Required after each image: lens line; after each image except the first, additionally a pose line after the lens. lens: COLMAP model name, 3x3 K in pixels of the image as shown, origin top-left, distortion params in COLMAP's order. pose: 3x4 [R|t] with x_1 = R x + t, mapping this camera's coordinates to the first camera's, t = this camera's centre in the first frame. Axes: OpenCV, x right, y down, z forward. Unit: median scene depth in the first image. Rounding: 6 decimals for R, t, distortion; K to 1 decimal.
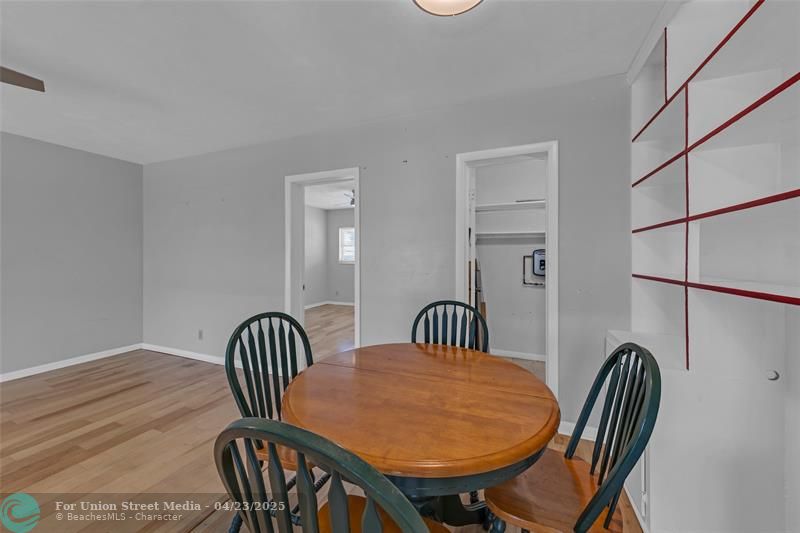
lens RADIAL K [[294.6, 0, 401.7], [0, 294.6, 259.8], [0, 0, 1]] dist [0.002148, -0.000024]
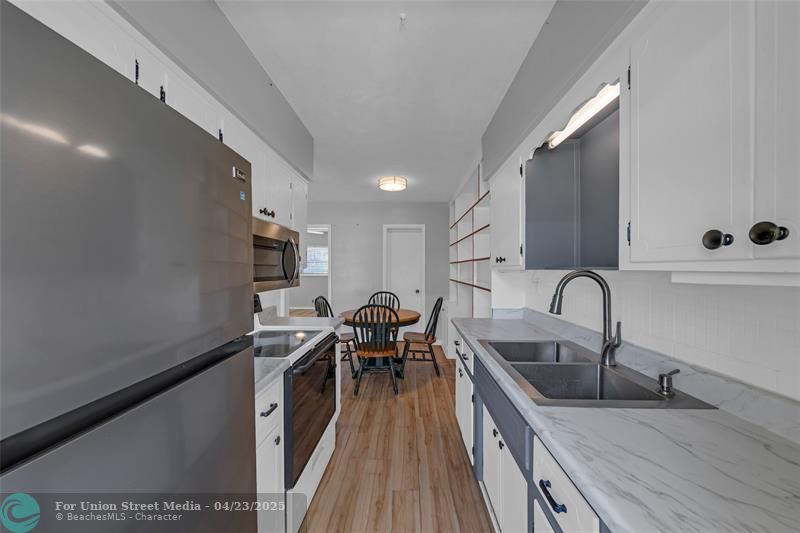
lens RADIAL K [[287.4, 0, 402.8], [0, 287.4, 268.6], [0, 0, 1]] dist [-0.000140, -0.000062]
pose [[0.932974, 0.002155, 0.359938, -0.550501], [0.000071, 0.999981, -0.006170, -0.030978], [-0.359945, 0.005782, 0.932956, -1.269730]]
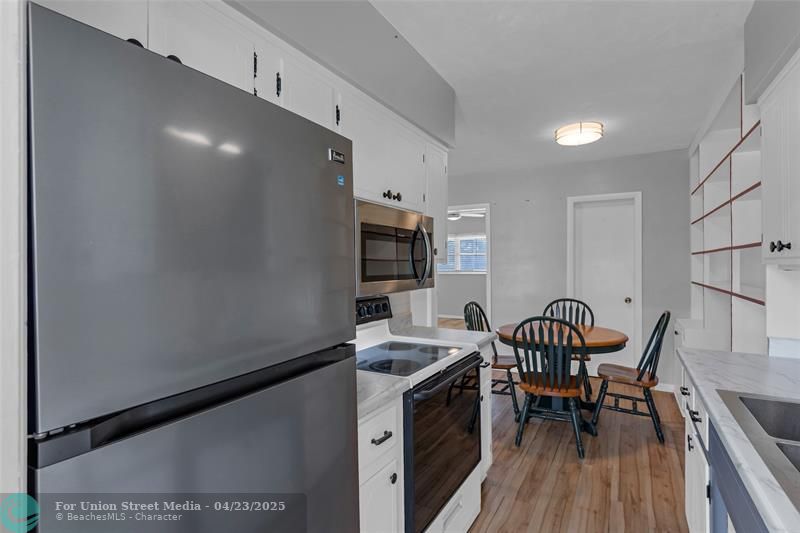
lens RADIAL K [[402.6, 0, 401.6], [0, 402.6, 264.2], [0, 0, 1]] dist [0.001418, 0.000209]
pose [[0.992606, -0.002965, -0.121346, -0.472063], [0.002144, 0.999974, -0.006899, -0.031069], [0.121363, 0.006588, 0.992586, -1.288951]]
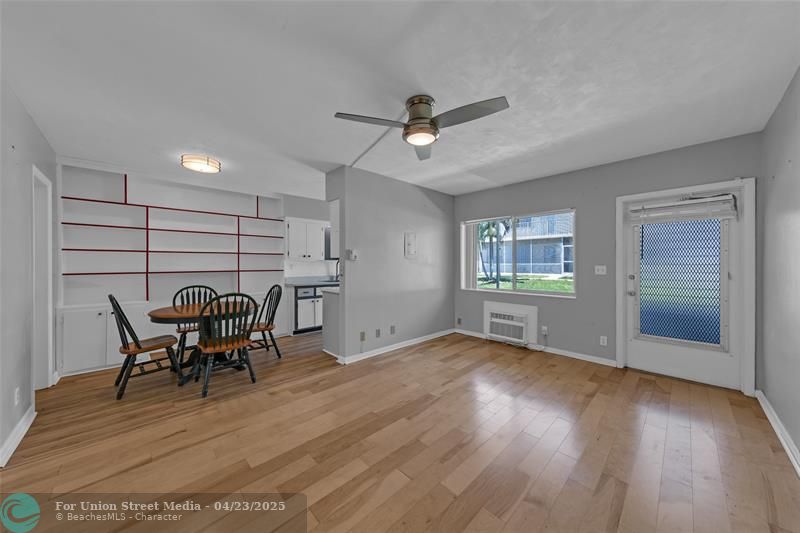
lens RADIAL K [[273.2, 0, 403.6], [0, 273.2, 263.3], [0, 0, 1]] dist [0.006869, 0.000009]
pose [[-0.917639, 0.001400, 0.397413, -1.767272], [0.004881, 0.999958, 0.007747, -0.017913], [-0.397385, 0.009049, -0.917607, 1.750001]]
